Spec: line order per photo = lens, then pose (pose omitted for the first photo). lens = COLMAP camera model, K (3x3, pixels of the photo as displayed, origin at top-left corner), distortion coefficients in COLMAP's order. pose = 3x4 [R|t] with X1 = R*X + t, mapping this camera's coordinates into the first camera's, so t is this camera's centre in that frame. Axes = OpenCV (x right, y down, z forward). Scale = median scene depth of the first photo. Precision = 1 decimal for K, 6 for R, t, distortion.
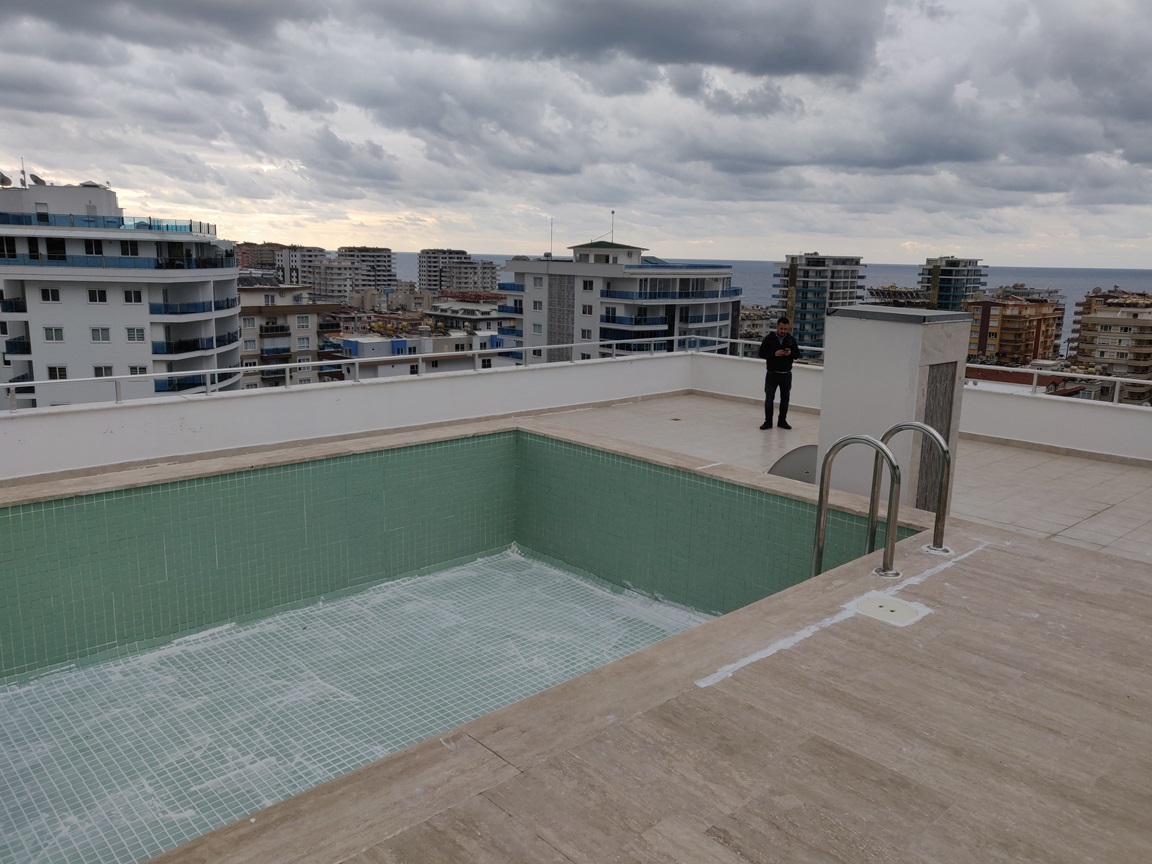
lens RADIAL K [[932.8, 0, 576.0], [0, 932.8, 432.0], [0, 0, 1]] dist [-0.030992, 0.114427]
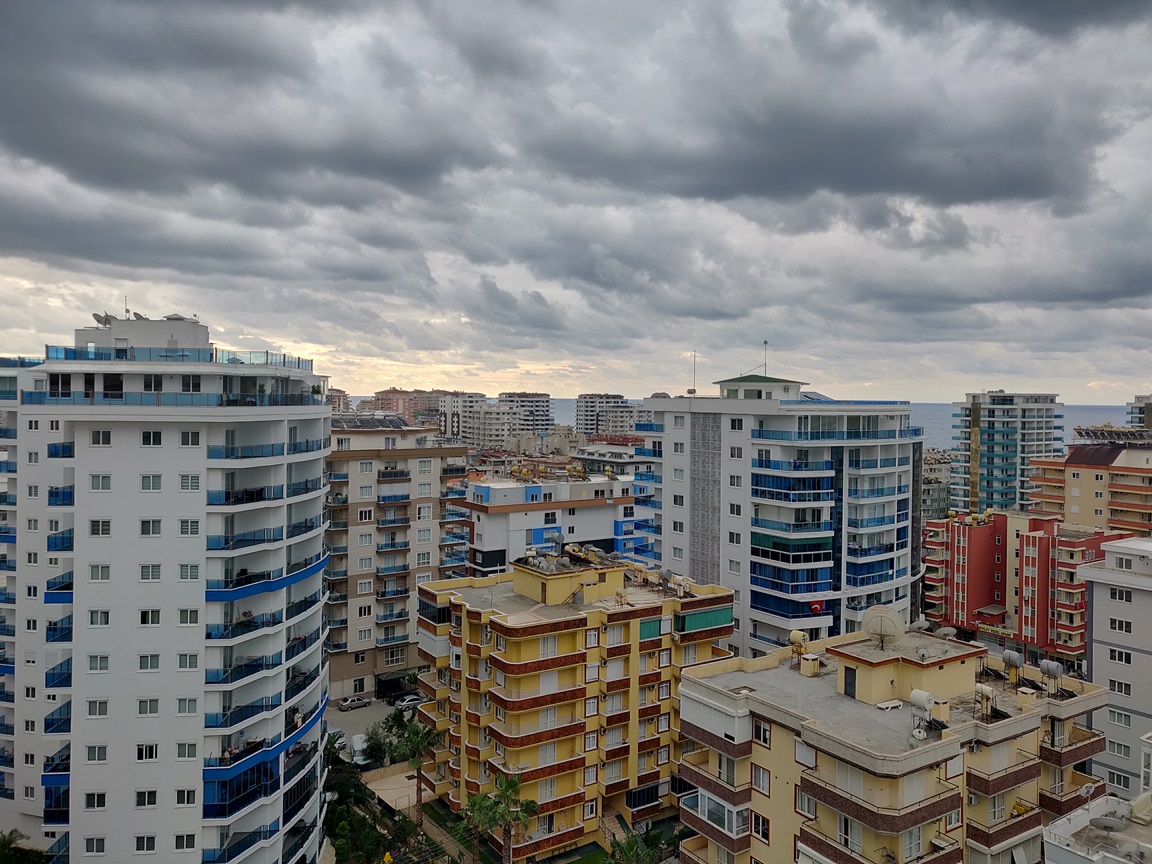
lens RADIAL K [[904.3, 0, 576.0], [0, 904.3, 432.0], [0, 0, 1]] dist [0.011678, 0.072261]
pose [[0.983992, -0.006066, -0.178112, 0.015424], [-0.021345, 0.988215, -0.151578, -0.020819], [0.176932, 0.152953, 0.972266, 0.162772]]
